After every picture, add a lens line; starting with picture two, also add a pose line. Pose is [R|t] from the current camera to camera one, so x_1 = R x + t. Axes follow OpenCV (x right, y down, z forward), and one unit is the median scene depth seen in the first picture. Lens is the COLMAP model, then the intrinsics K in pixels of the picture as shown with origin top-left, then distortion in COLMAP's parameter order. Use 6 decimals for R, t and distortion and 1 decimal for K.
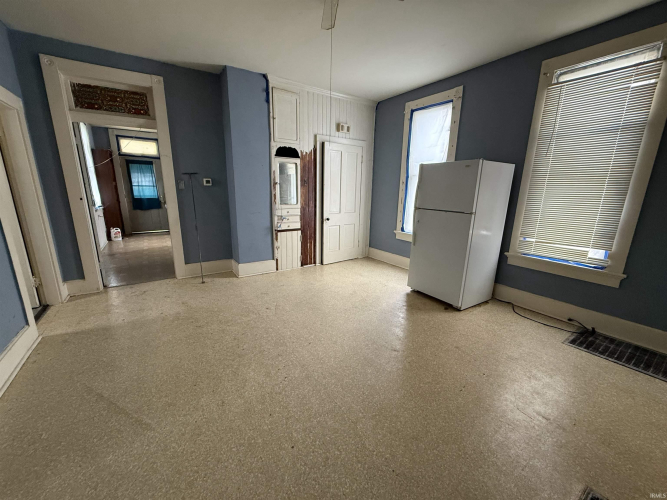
lens RADIAL K [[266.2, 0, 330.5], [0, 266.2, 250.9], [0, 0, 1]] dist [0.002209, -0.000240]
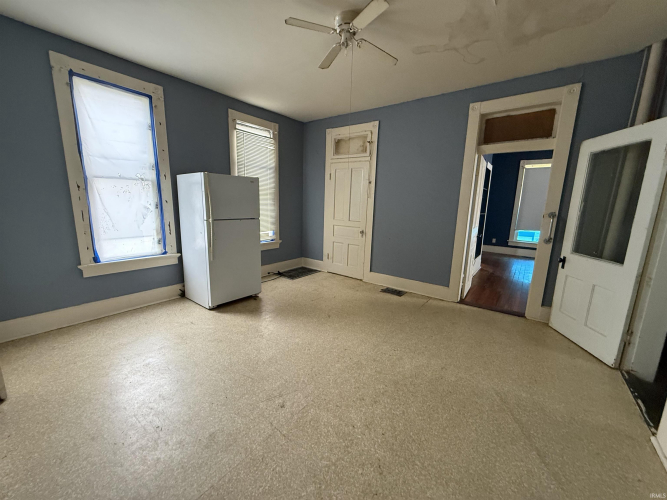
lens RADIAL K [[266.2, 0, 332.5], [0, 266.2, 250.7], [0, 0, 1]] dist [0.002209, -0.000240]
pose [[-0.327432, -0.195285, 0.924474, -0.814309], [0.189779, 0.944879, 0.266812, -0.266140], [-0.925620, 0.262808, -0.272323, 1.046842]]
